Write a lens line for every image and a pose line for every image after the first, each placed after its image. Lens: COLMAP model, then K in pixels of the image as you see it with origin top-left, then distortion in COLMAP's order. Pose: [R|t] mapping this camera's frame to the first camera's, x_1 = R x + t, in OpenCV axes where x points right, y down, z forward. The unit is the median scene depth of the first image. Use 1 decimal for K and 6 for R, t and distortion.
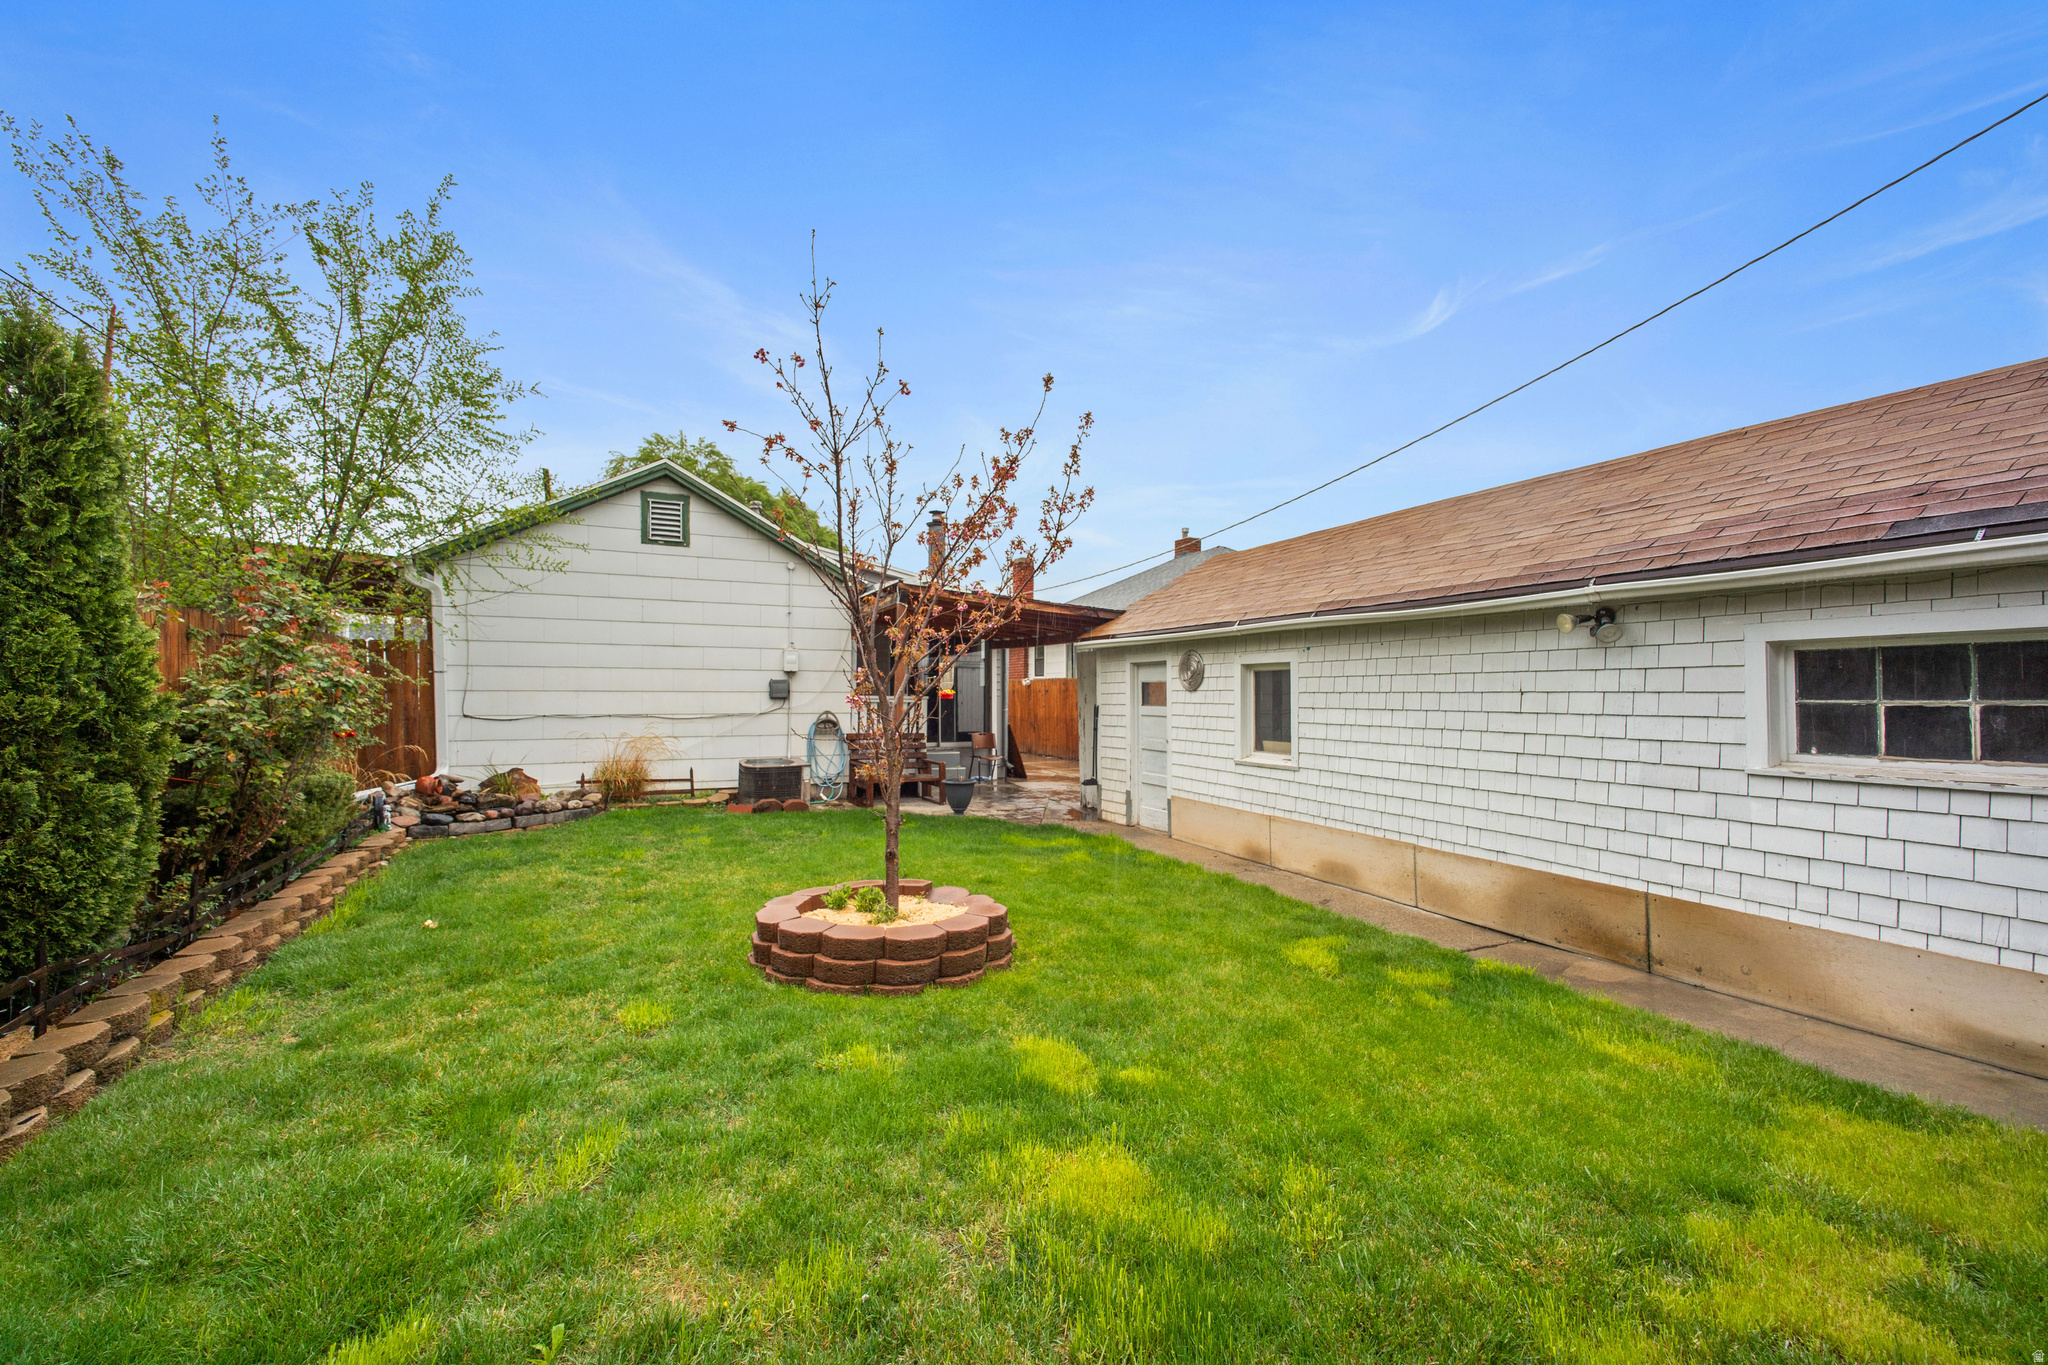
lens RADIAL K [[877.7, 0, 1011.5], [0, 877.7, 661.2], [0, 0, 1]] dist [0.063838, -0.000174]
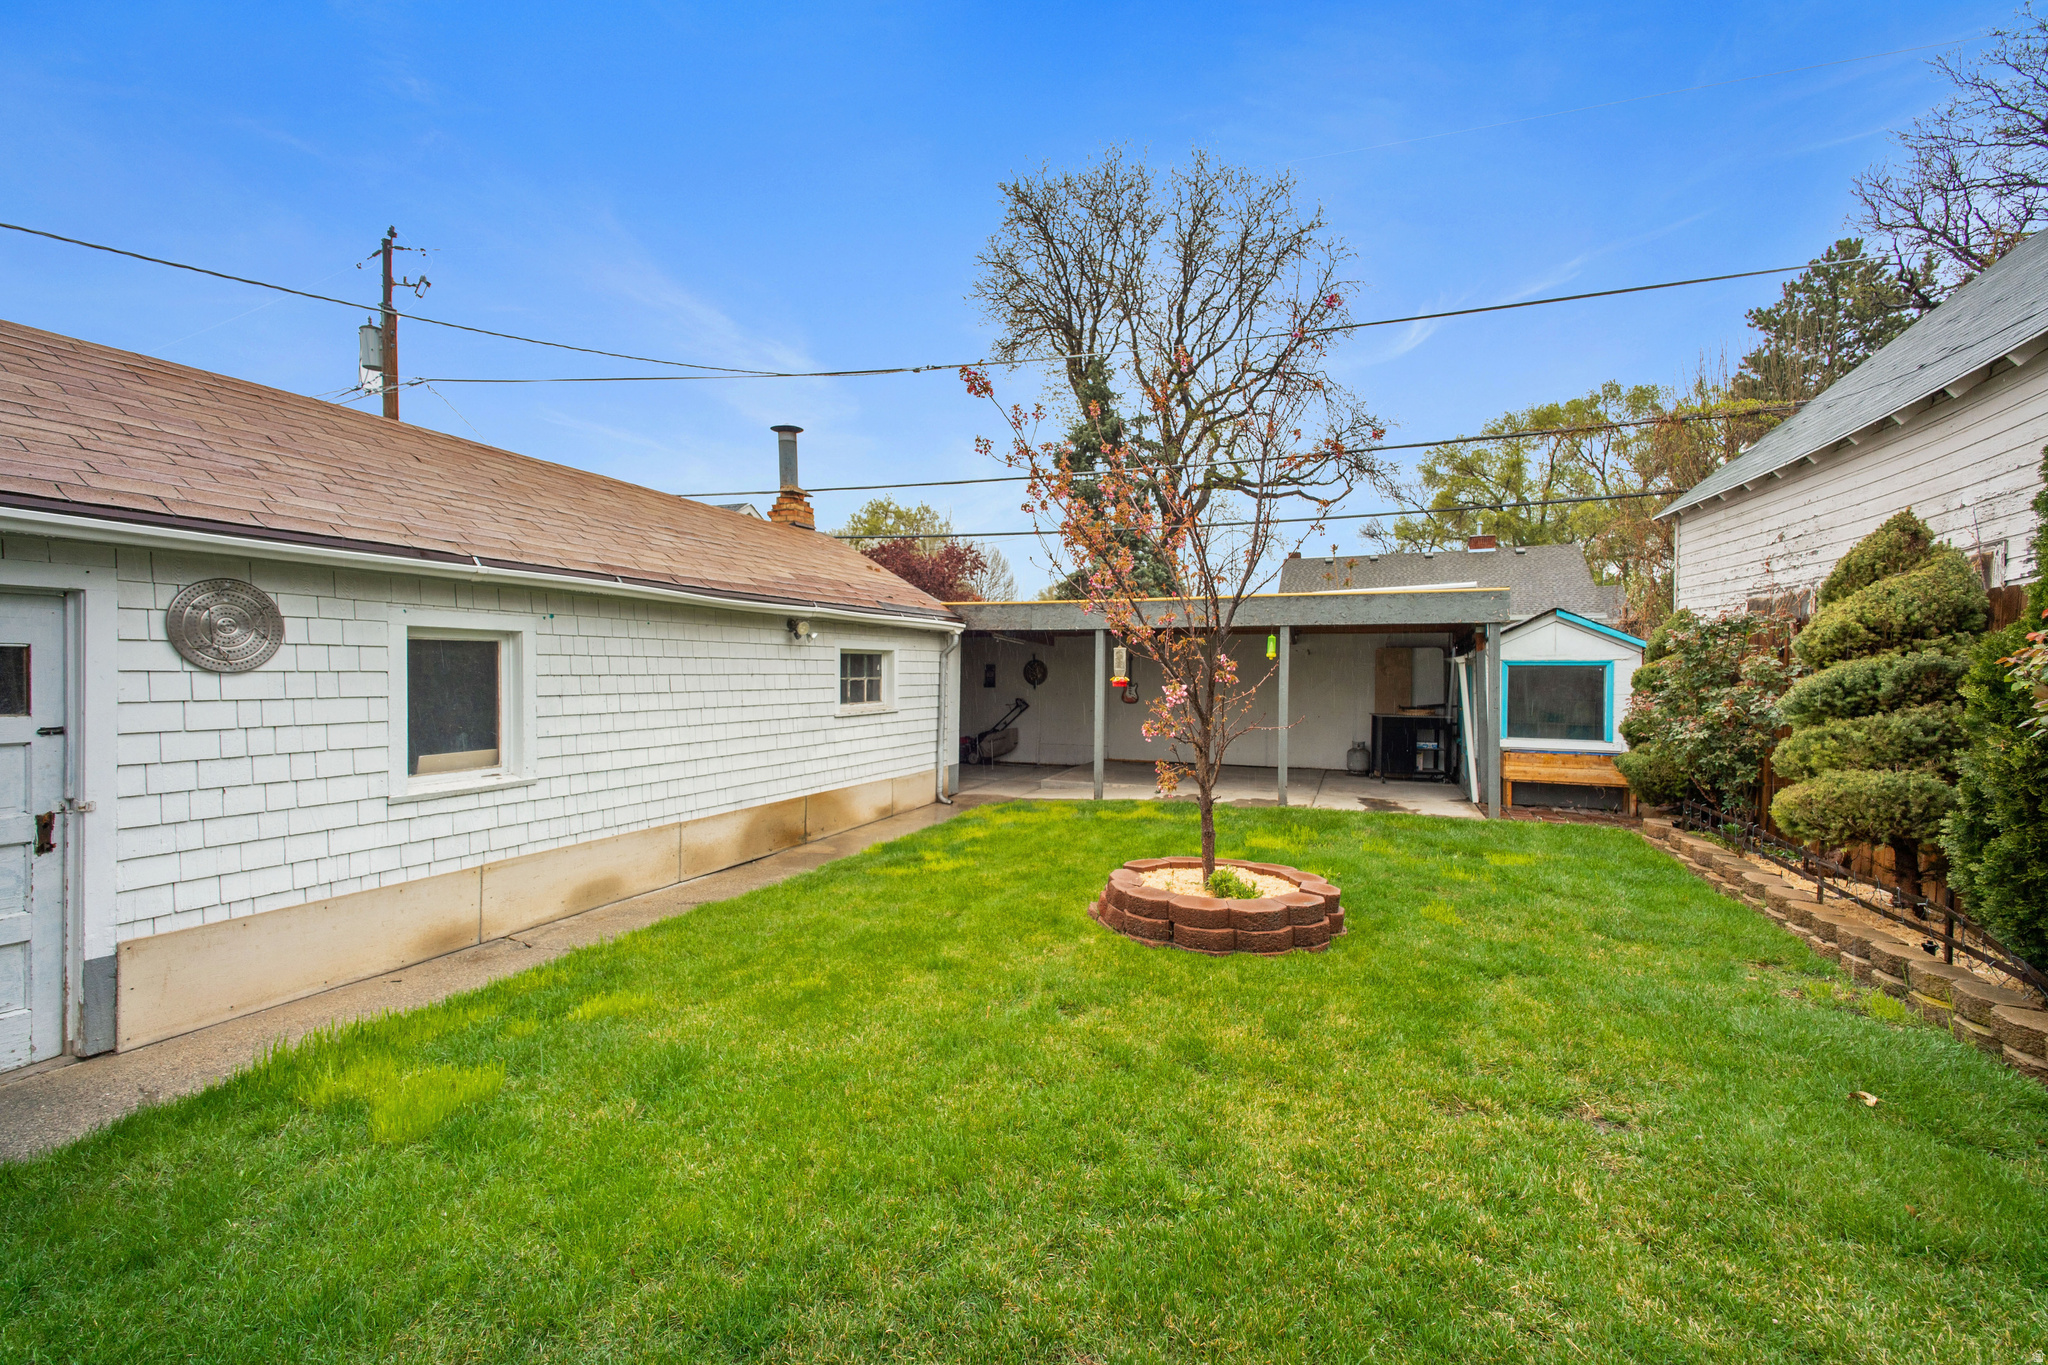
lens RADIAL K [[877.7, 0, 1011.5], [0, 877.7, 661.2], [0, 0, 1]] dist [0.063838, -0.000174]
pose [[-0.702954, 0.004136, 0.711224, -0.501919], [-0.031945, 0.998790, -0.037381, 0.041920], [-0.710518, -0.048997, -0.701971, 1.335266]]
